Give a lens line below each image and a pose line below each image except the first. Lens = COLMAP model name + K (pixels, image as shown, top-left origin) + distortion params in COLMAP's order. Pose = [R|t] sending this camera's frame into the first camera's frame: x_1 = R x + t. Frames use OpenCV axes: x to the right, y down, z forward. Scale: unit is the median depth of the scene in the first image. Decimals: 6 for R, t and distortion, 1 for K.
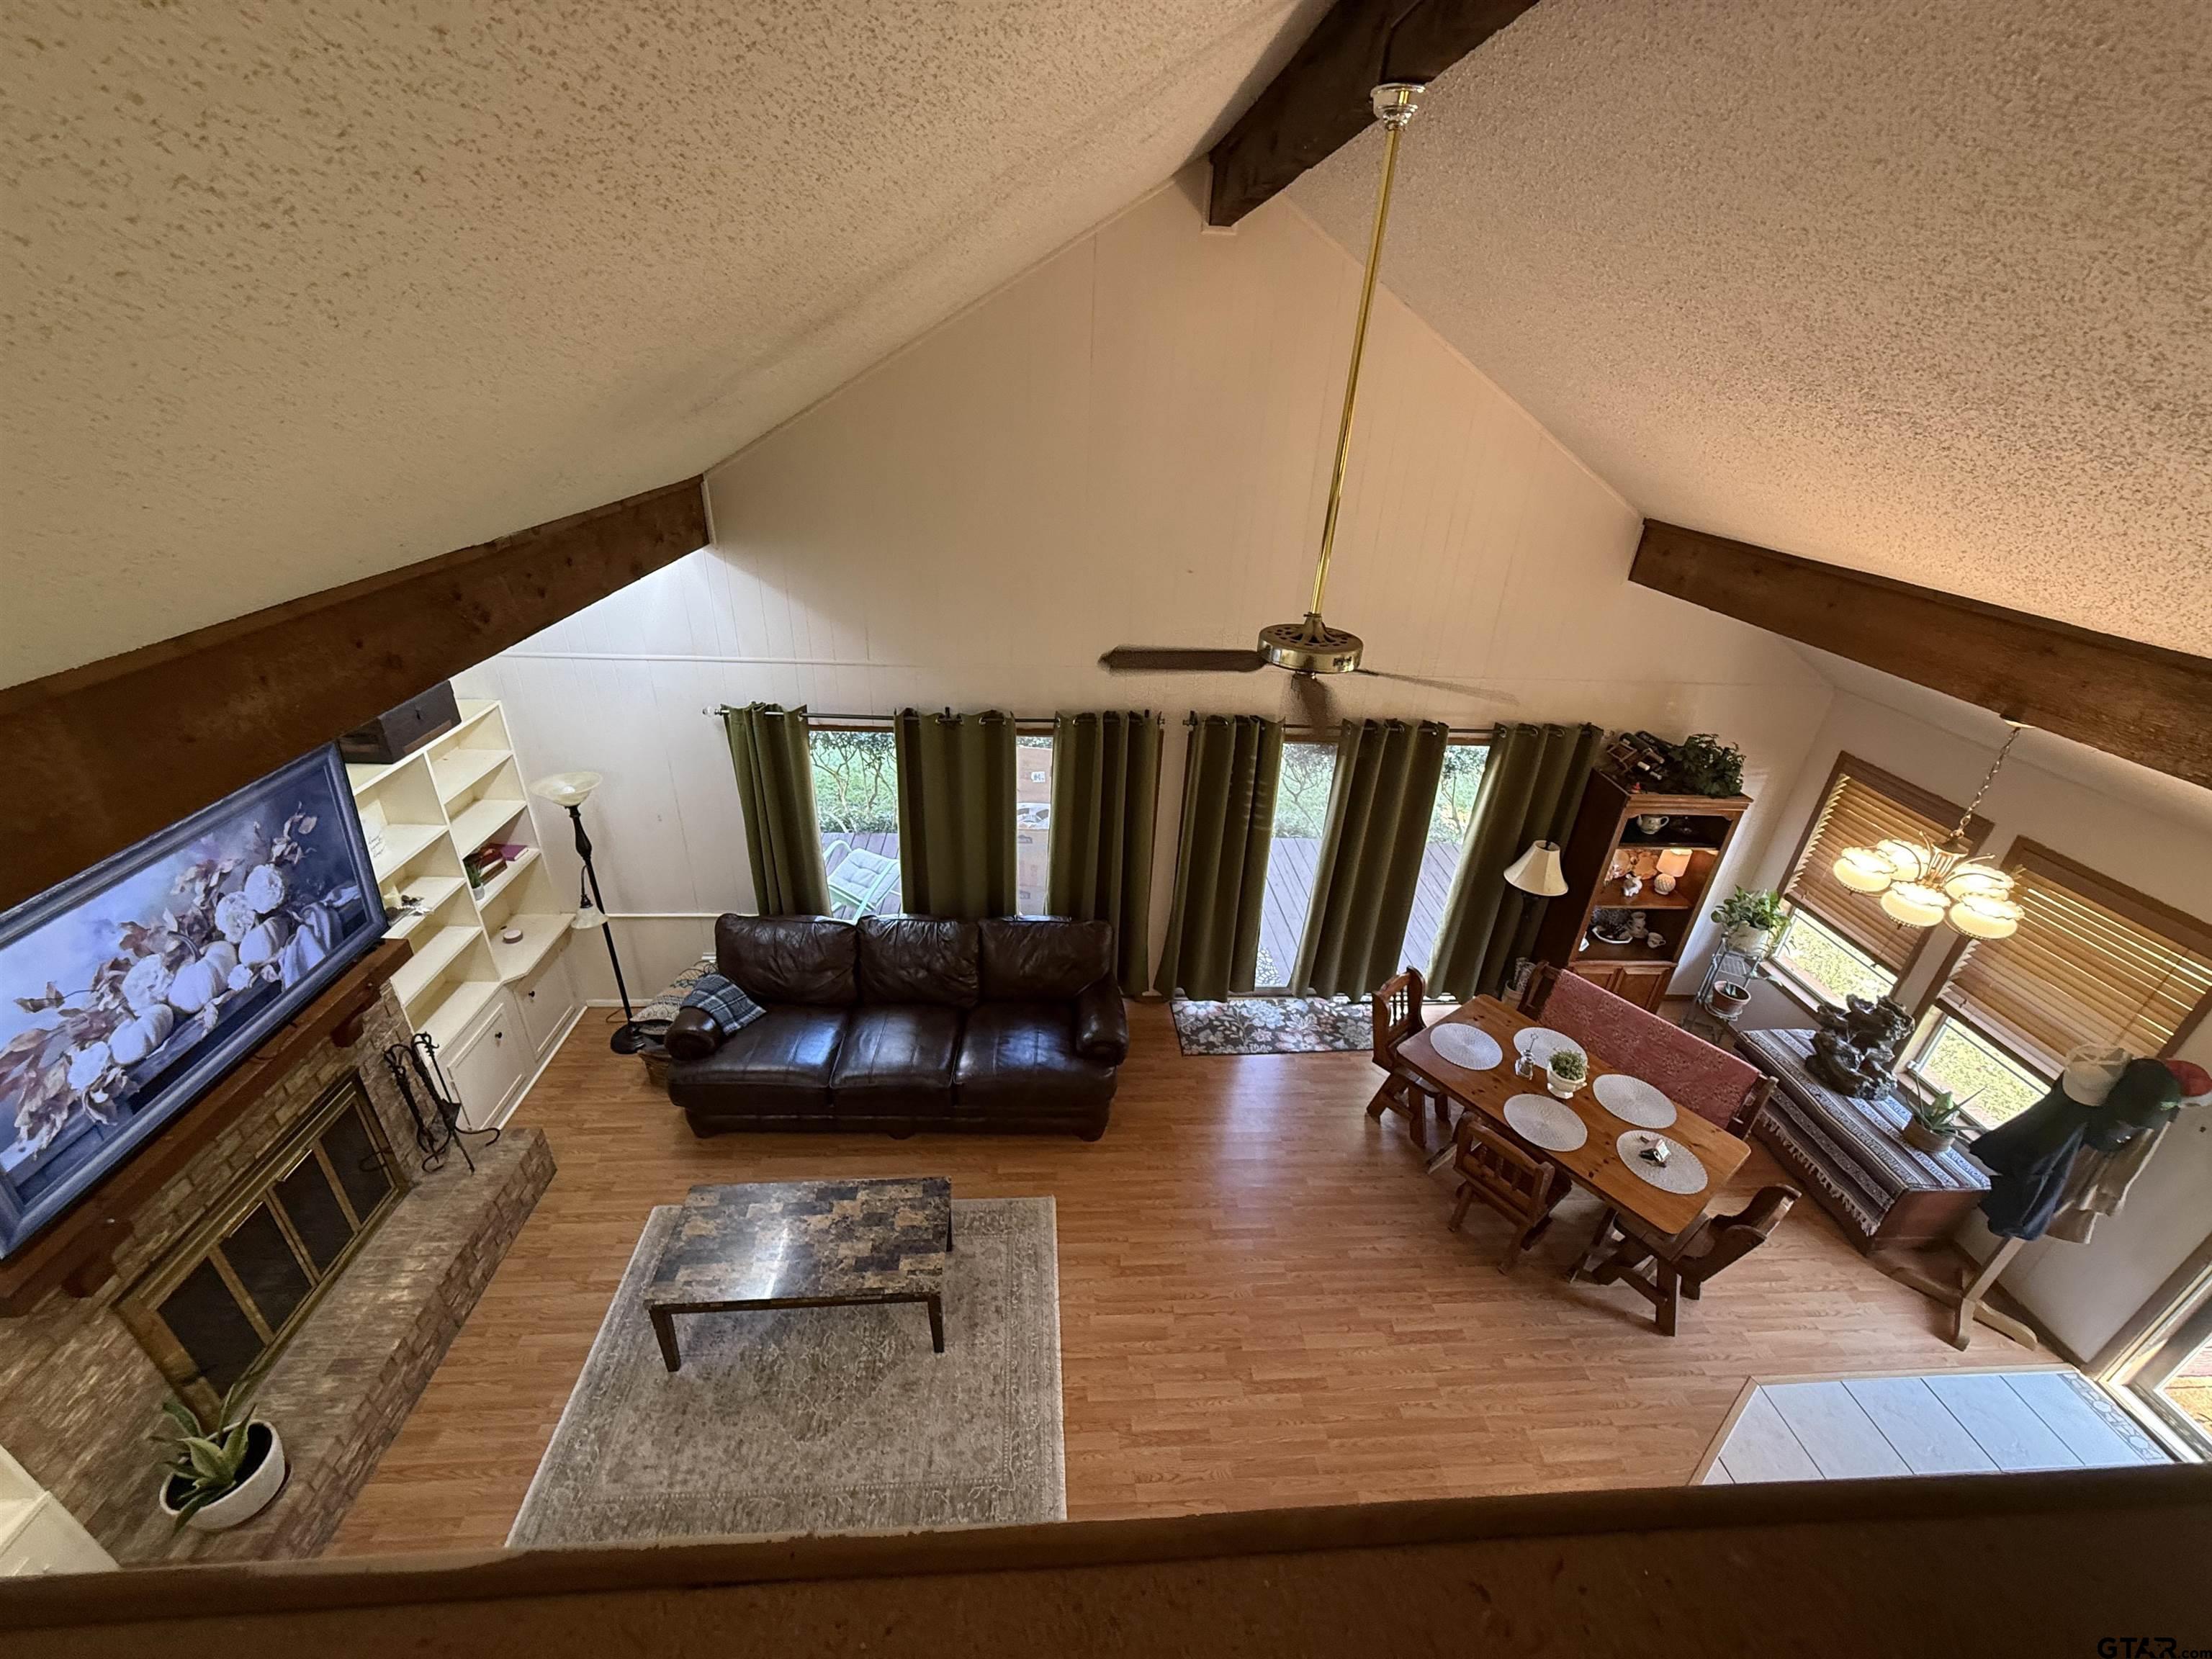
lens RADIAL K [[878.1, 0, 1111.6], [0, 878.1, 834.5], [0, 0, 1]] dist [-0.002071, 0.000462]
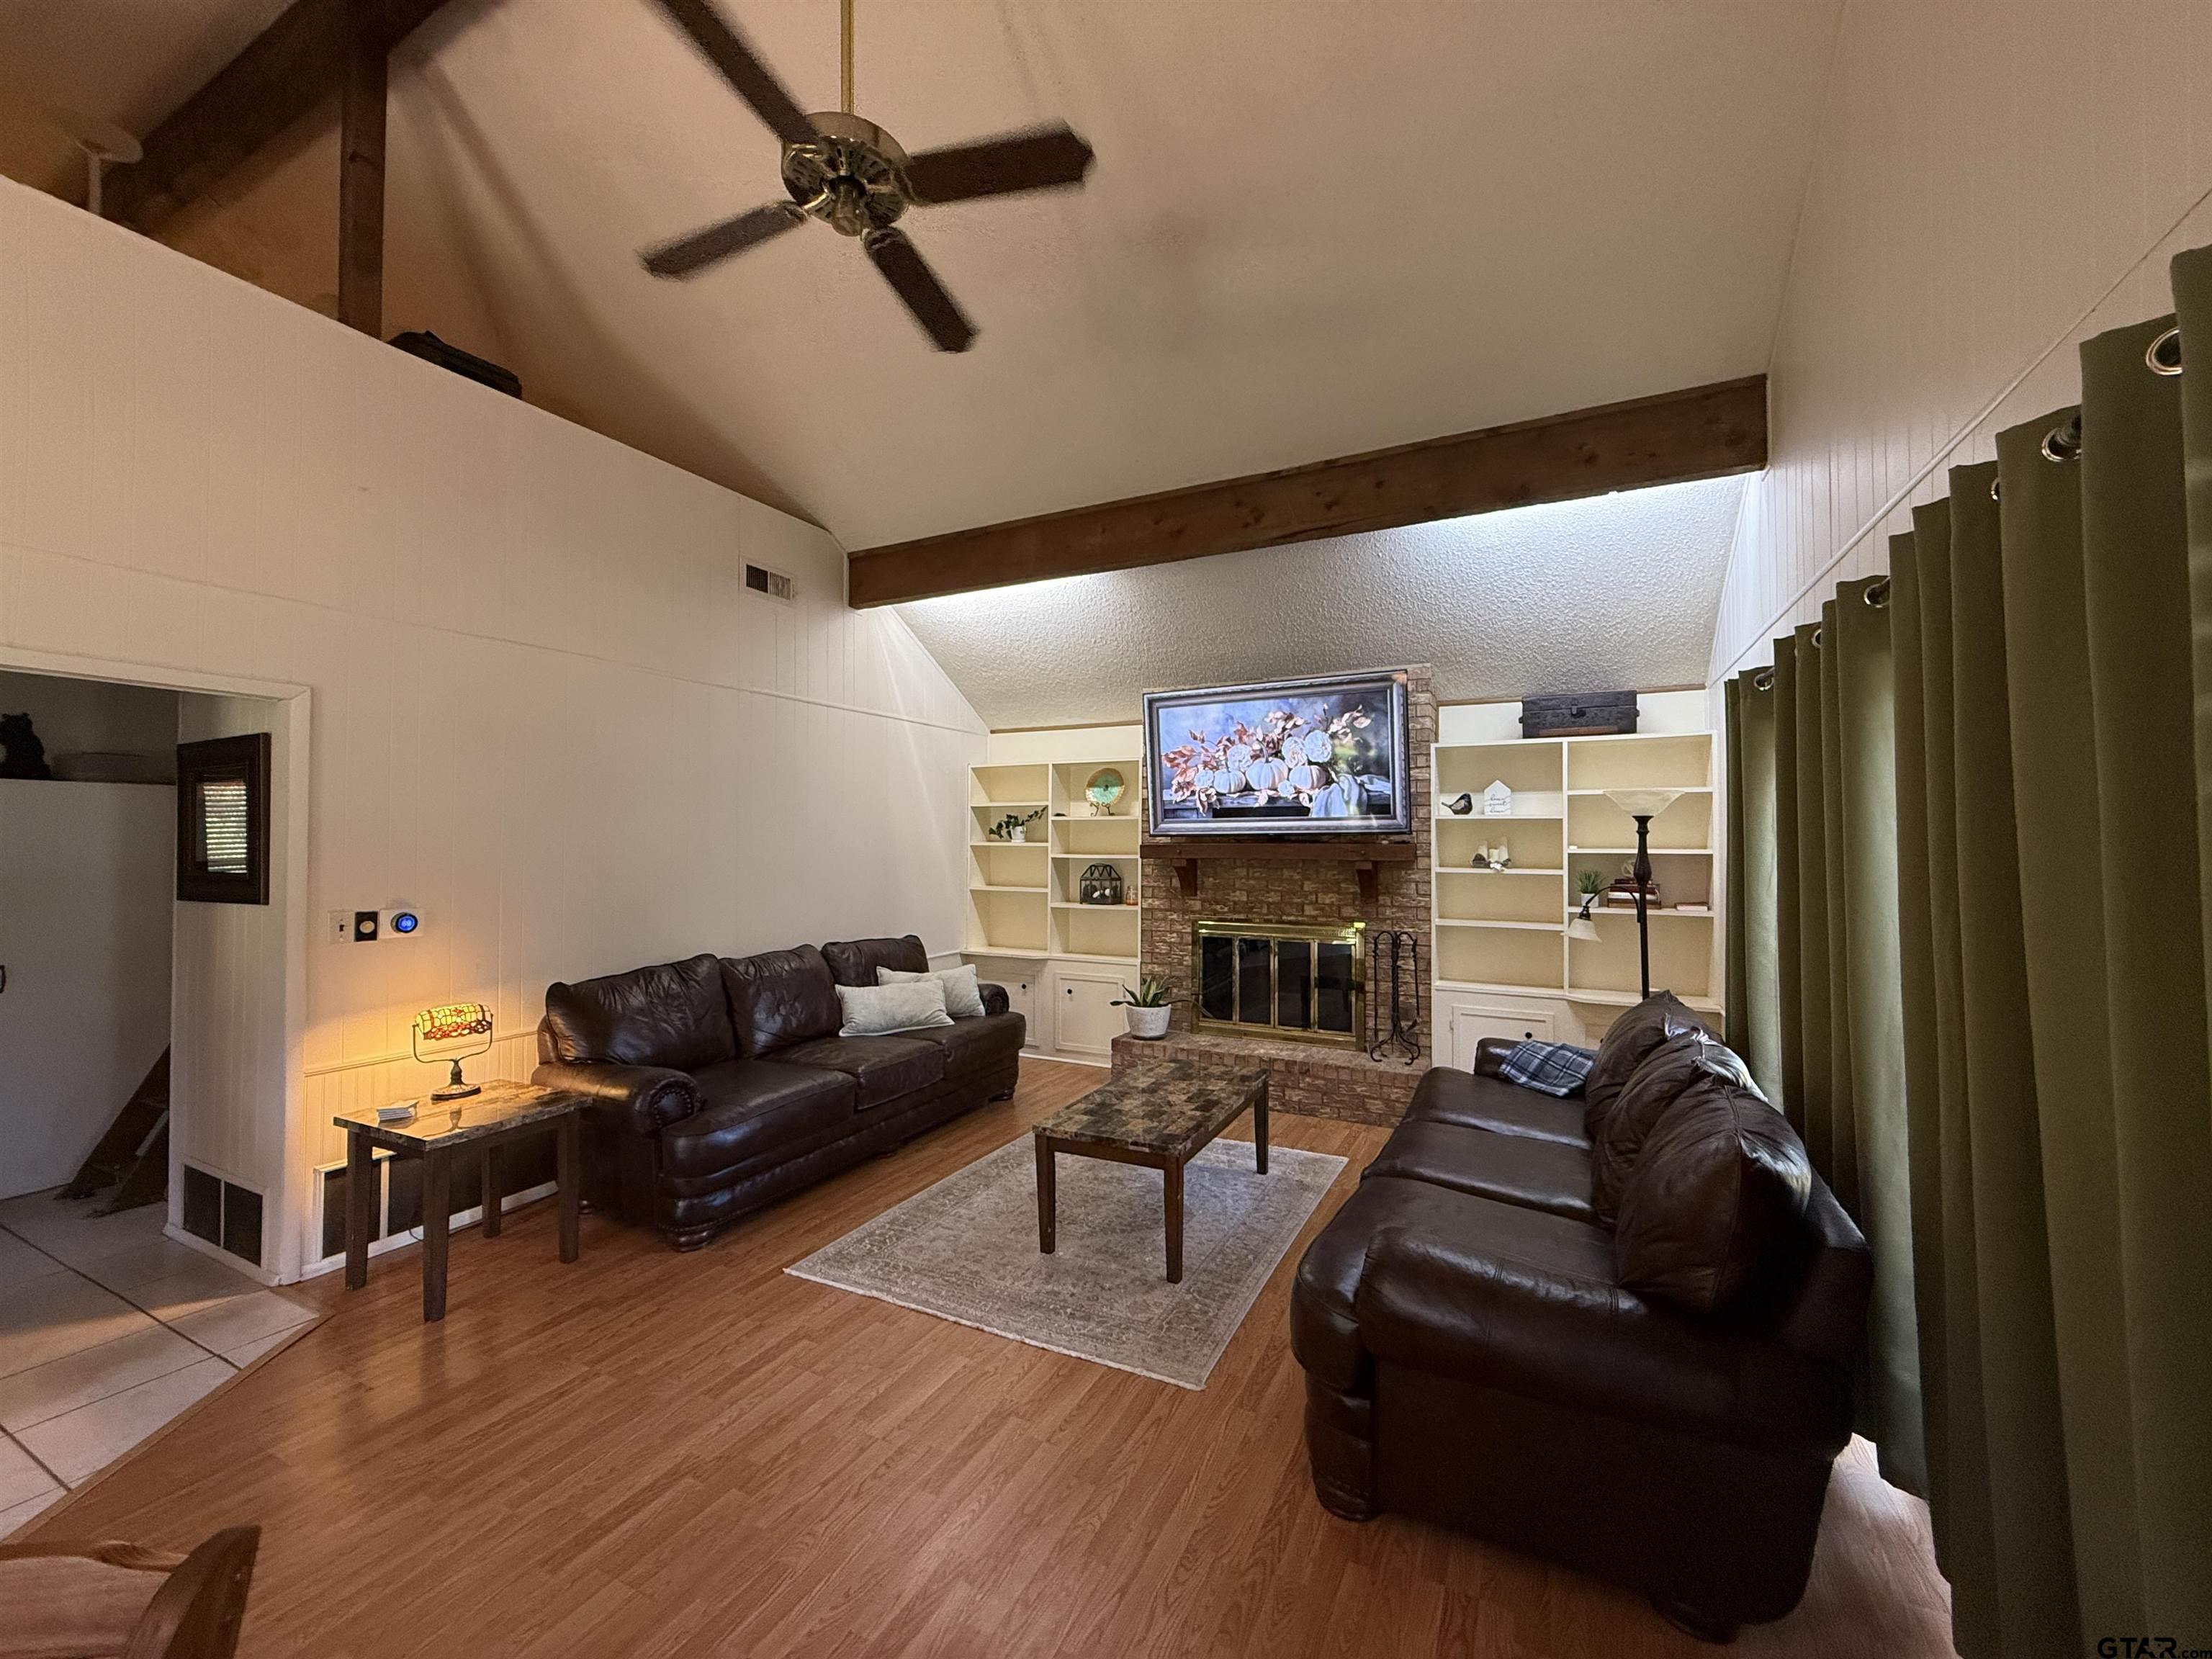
lens RADIAL K [[878.1, 0, 1101.0], [0, 878.1, 827.7], [0, 0, 1]] dist [-0.002071, 0.000462]
pose [[-0.515659, -0.067046, -0.854167, 0.542203], [-0.424528, 0.885947, 0.186746, 0.051769], [0.744226, 0.458915, -0.485309, 1.314198]]
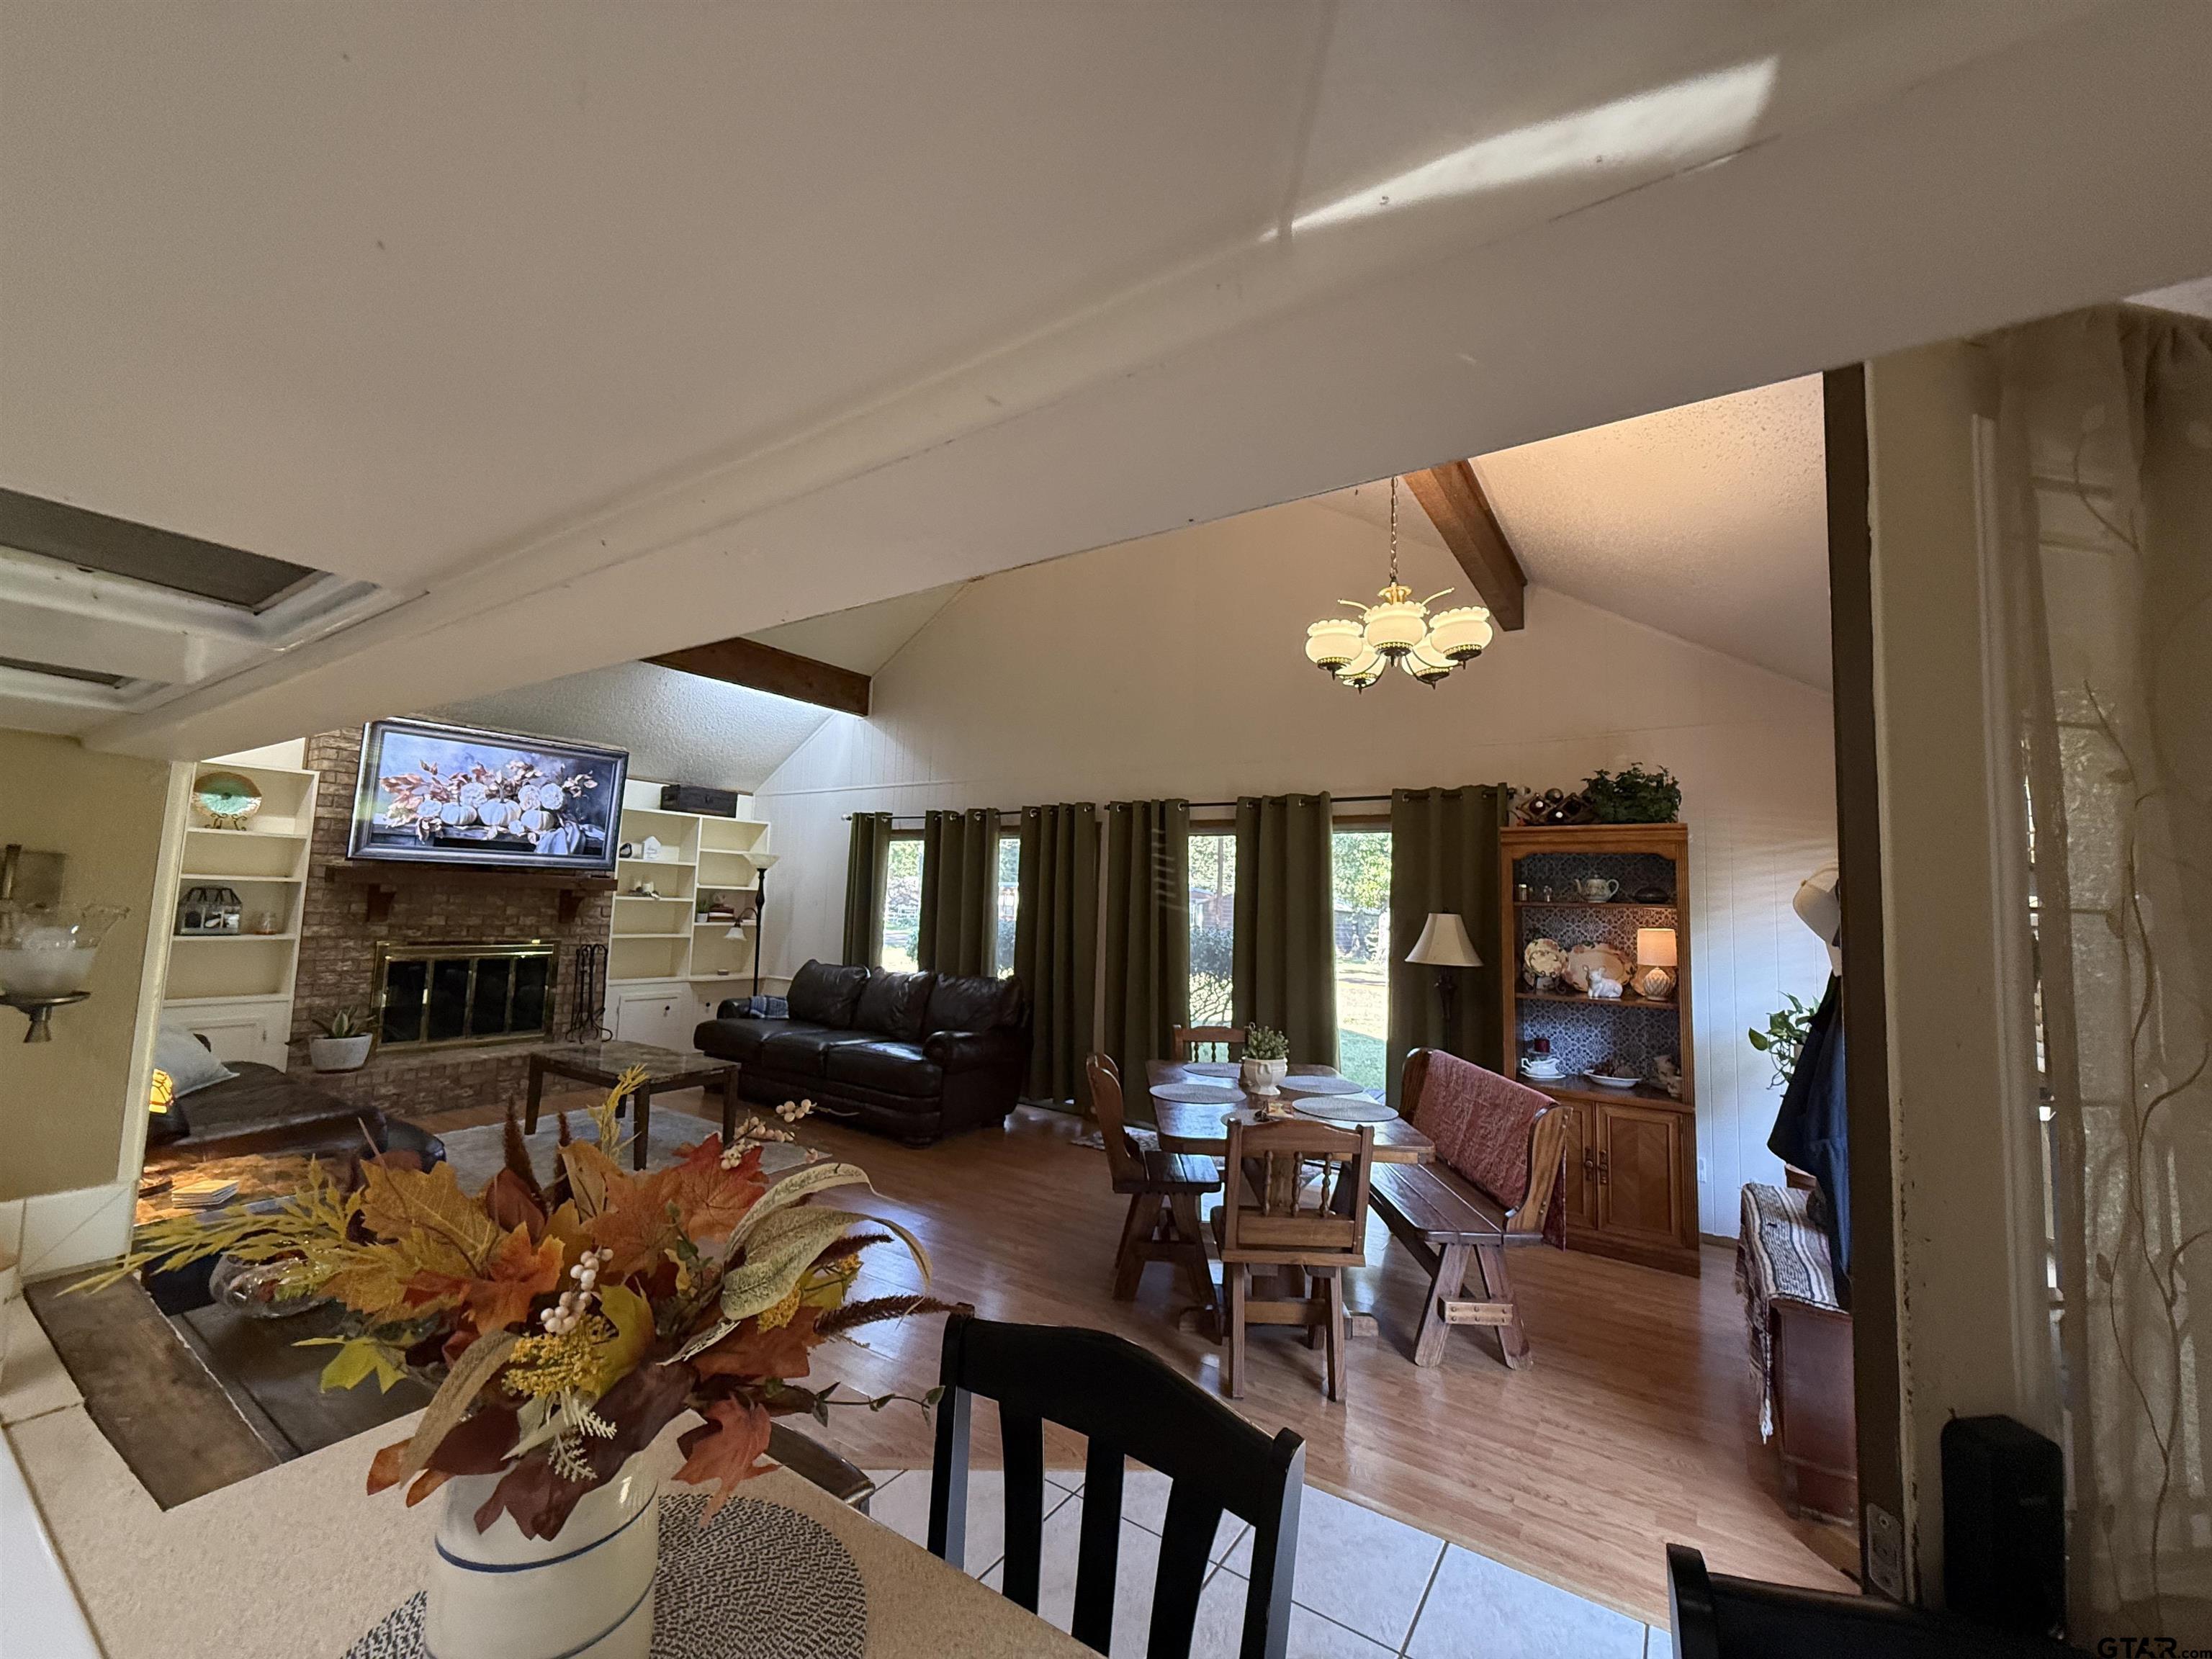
lens RADIAL K [[878.1, 0, 1114.6], [0, 878.1, 832.8], [0, 0, 1]] dist [-0.002071, 0.000462]
pose [[0.795637, -0.072649, -0.601402, 1.083313], [-0.277260, 0.839019, -0.468160, 0.606344], [0.538599, 0.539230, 0.647412, 0.360779]]
